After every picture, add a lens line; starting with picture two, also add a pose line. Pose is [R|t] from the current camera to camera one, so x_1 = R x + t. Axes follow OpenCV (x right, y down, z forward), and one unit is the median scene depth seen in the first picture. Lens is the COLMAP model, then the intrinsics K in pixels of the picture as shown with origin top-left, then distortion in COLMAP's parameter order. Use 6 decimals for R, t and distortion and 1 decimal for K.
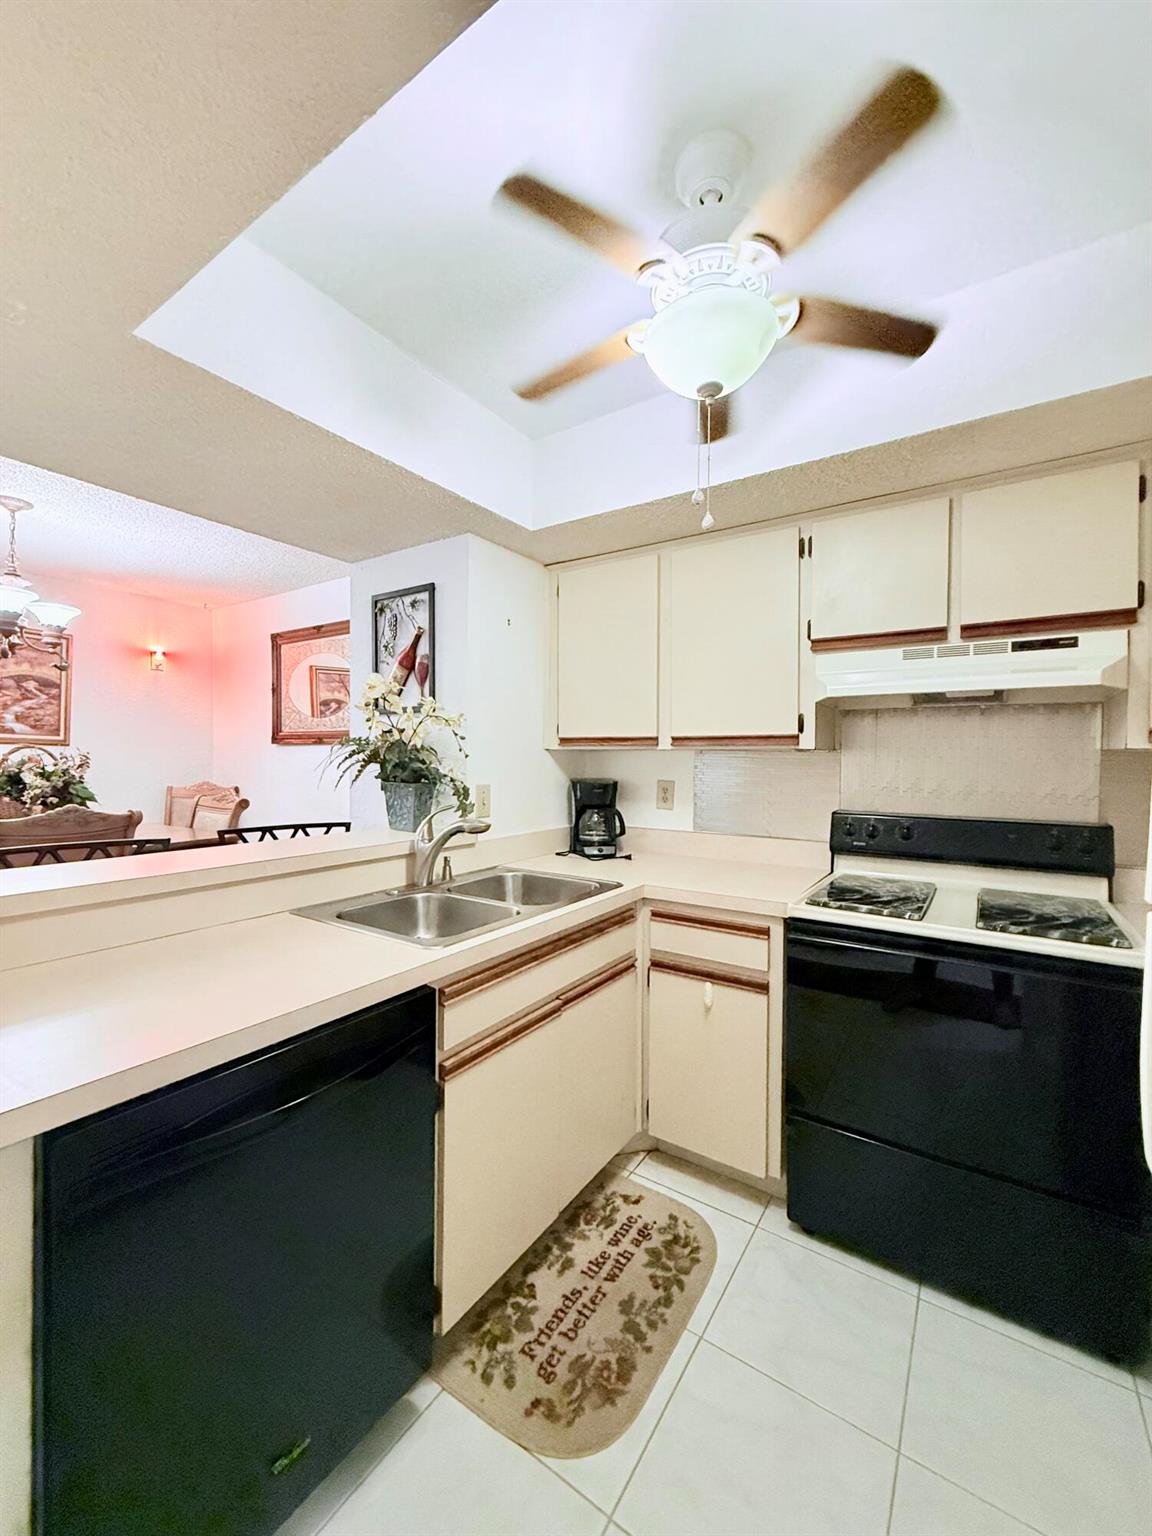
lens RADIAL K [[612.1, 0, 582.6], [0, 612.1, 756.6], [0, 0, 1]] dist [-0.000135, -0.000287]
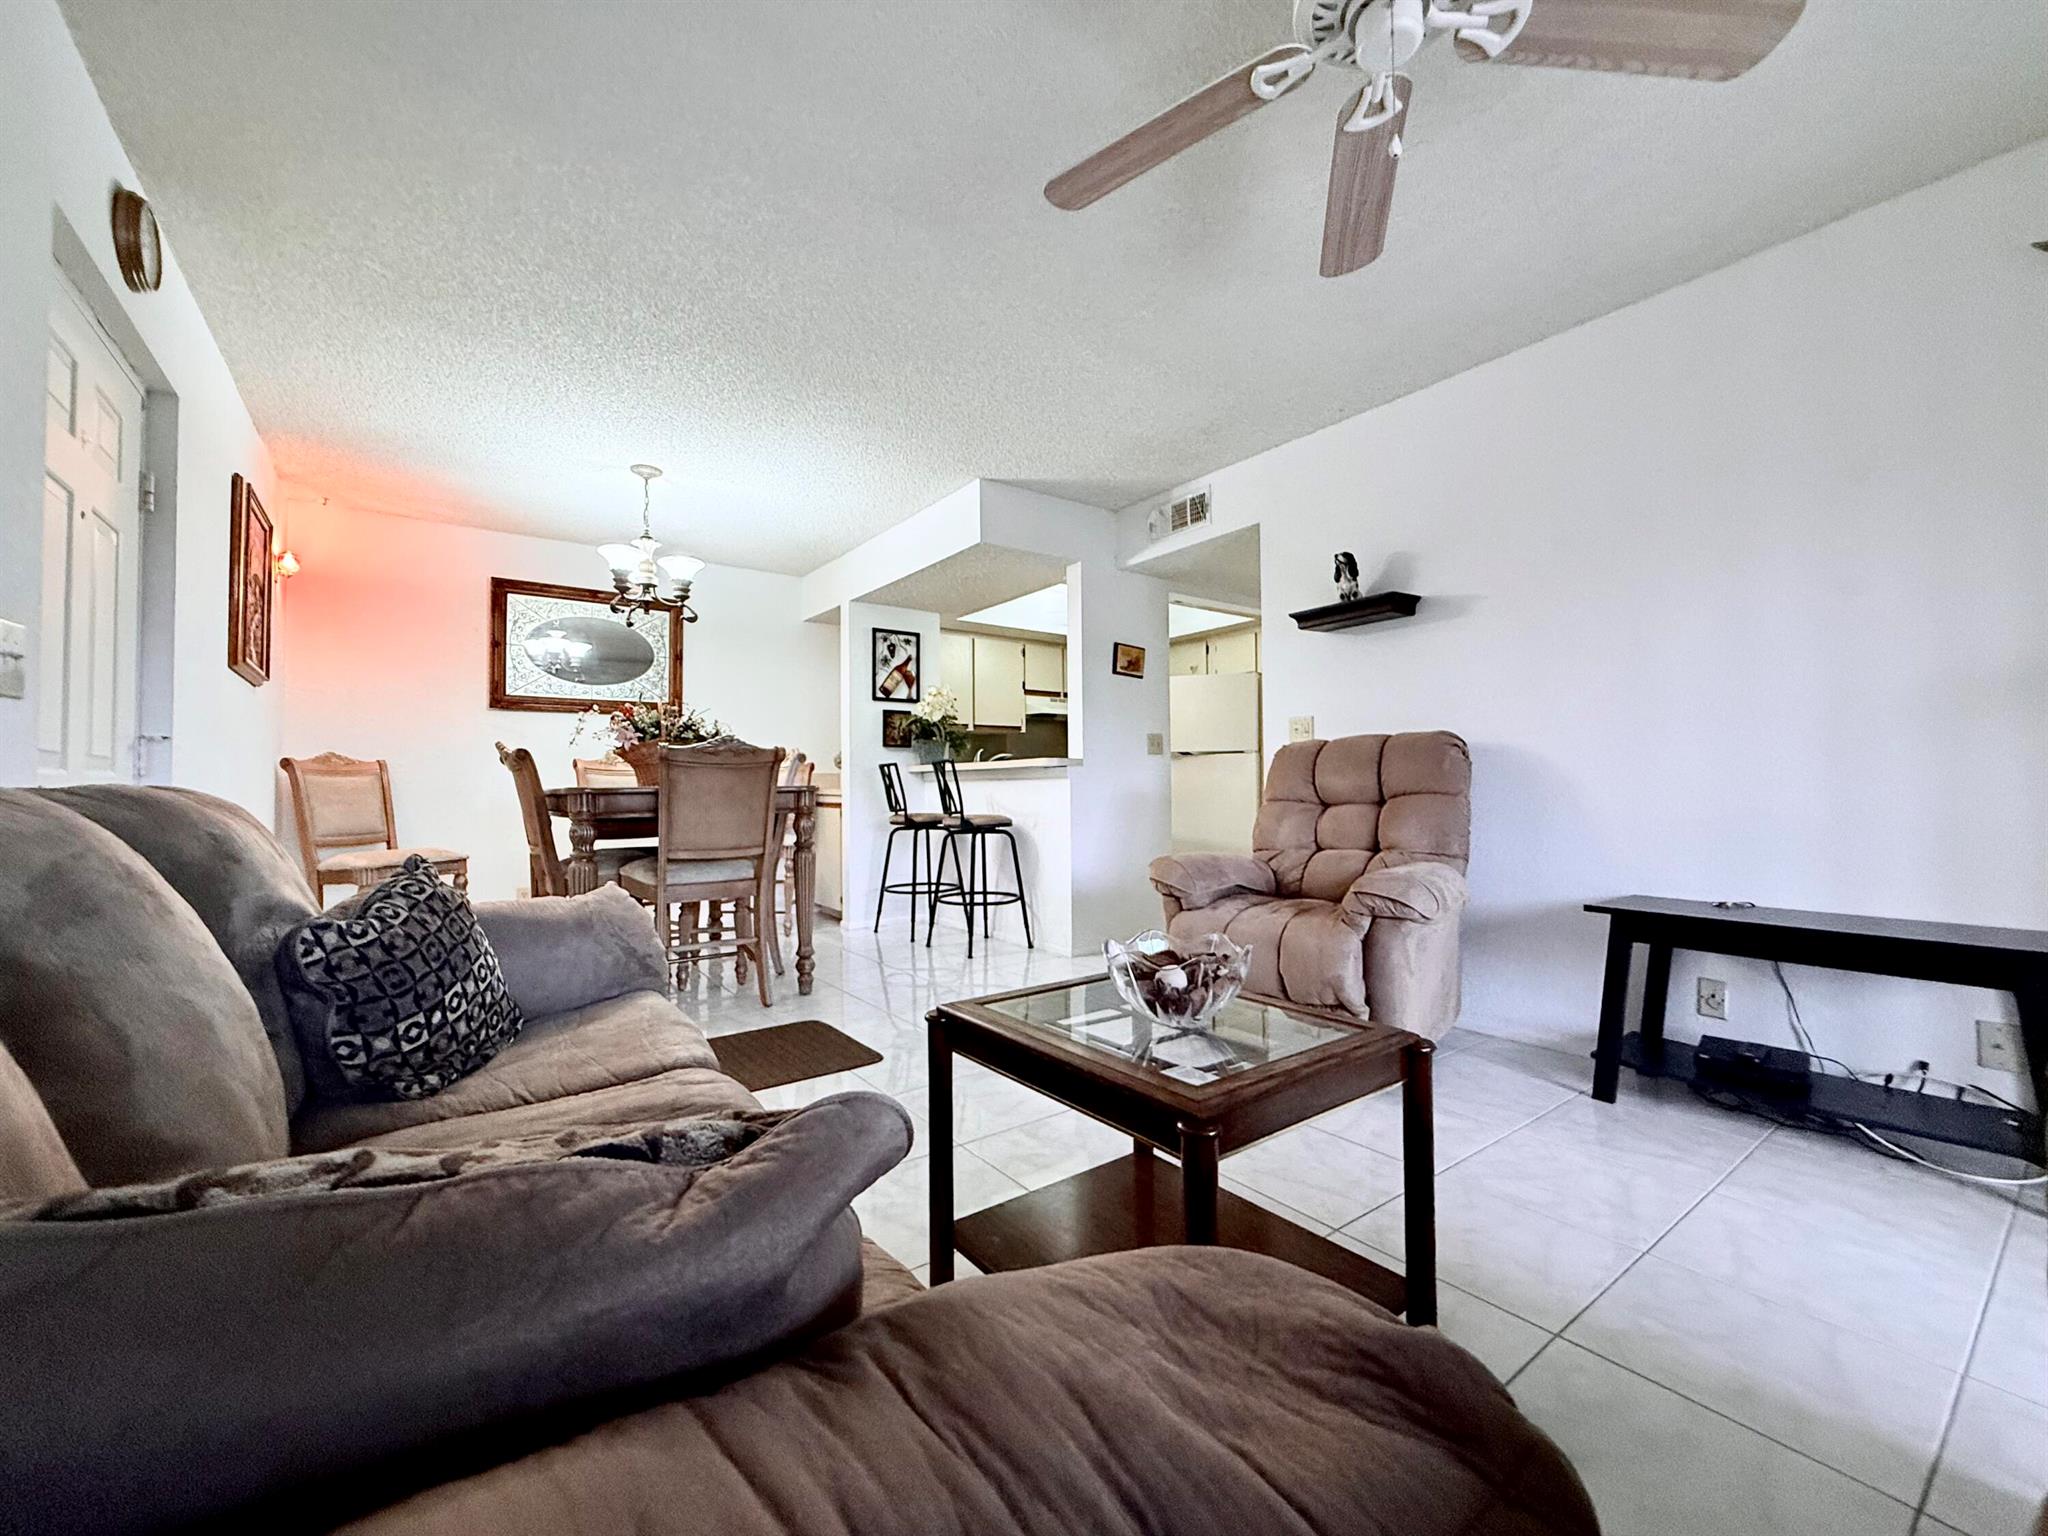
lens RADIAL K [[816.2, 0, 1024.0], [0, 816.2, 768.0], [0, 0, 1]] dist [-0.000135, -0.000287]
pose [[0.340553, 0.009799, 0.940174, -2.339102], [0.009504, 0.999859, -0.013863, 0.150632], [-0.940177, 0.013656, 0.340411, -0.115380]]
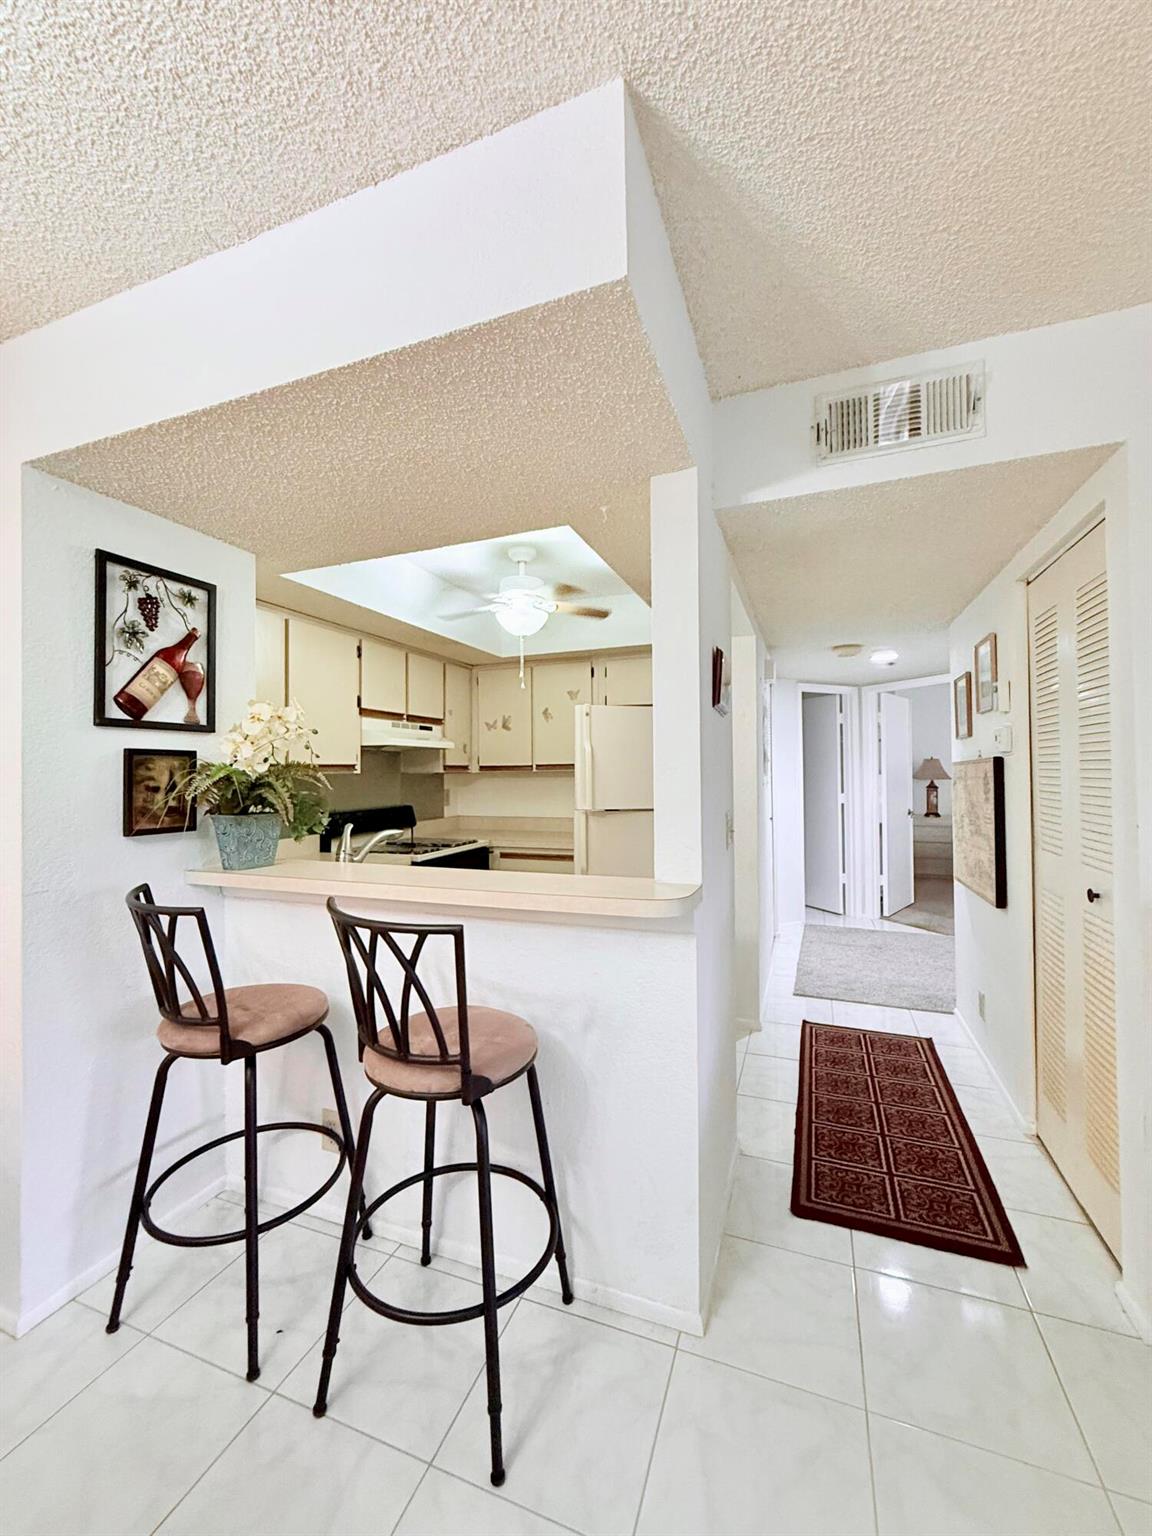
lens RADIAL K [[612.1, 0, 582.6], [0, 612.1, 756.6], [0, 0, 1]] dist [-0.000135, -0.000287]
pose [[-0.229006, 0.018702, 0.973245, -1.159534], [0.008916, 0.999814, -0.017114, -0.020550], [-0.973384, 0.004758, -0.229130, 0.666692]]
